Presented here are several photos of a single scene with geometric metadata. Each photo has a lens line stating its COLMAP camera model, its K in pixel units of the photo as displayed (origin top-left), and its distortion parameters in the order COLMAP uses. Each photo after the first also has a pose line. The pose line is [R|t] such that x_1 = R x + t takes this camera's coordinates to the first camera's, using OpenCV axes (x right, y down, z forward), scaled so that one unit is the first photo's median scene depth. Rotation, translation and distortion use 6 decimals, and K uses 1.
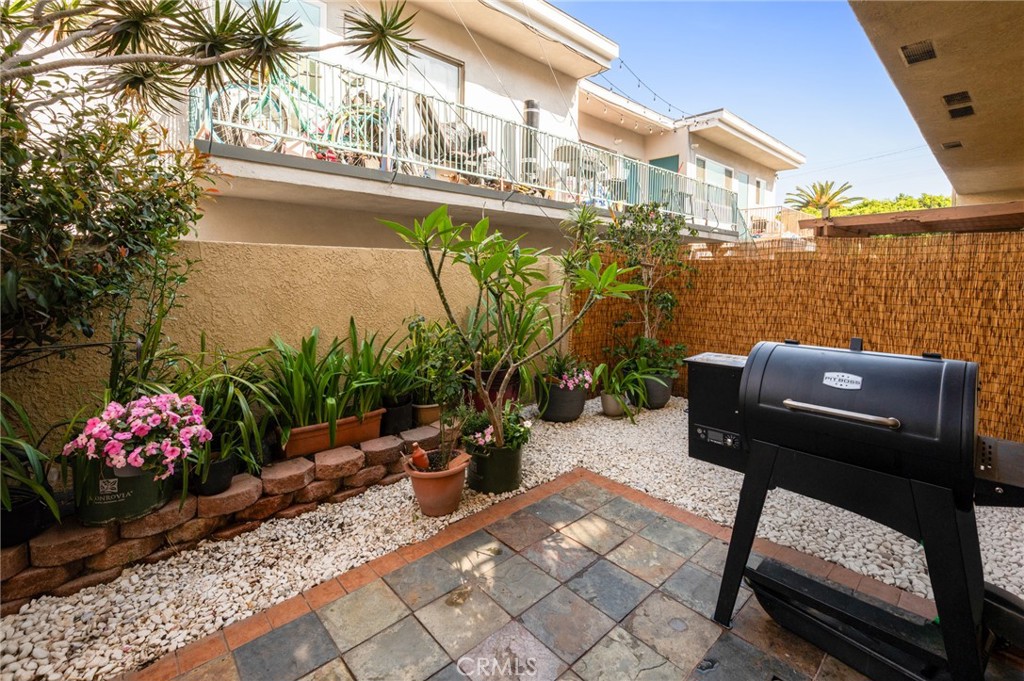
lens RADIAL K [[435.9, 0, 512.0], [0, 435.9, 340.5], [0, 0, 1]] dist [0.002046, 0.000145]
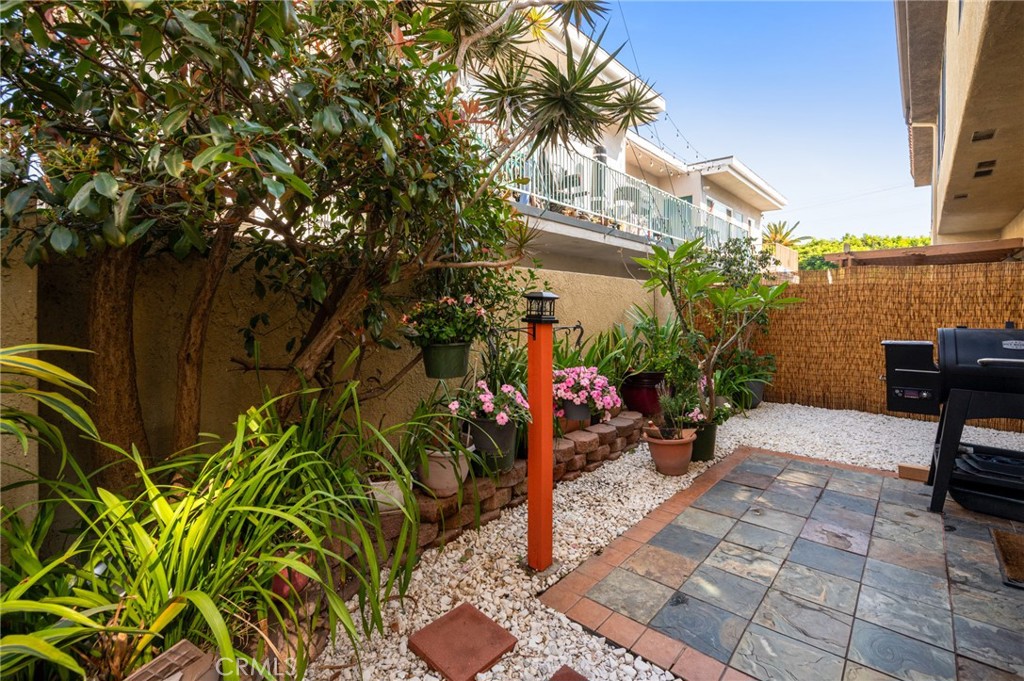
lens RADIAL K [[456.5, 0, 511.6], [0, 456.5, 365.4], [0, 0, 1]] dist [0.001959, 0.000248]
pose [[0.993128, -0.019847, 0.115337, -0.579502], [0.023760, 0.999184, -0.032652, 0.079308], [-0.114595, 0.035168, 0.992790, -0.210478]]
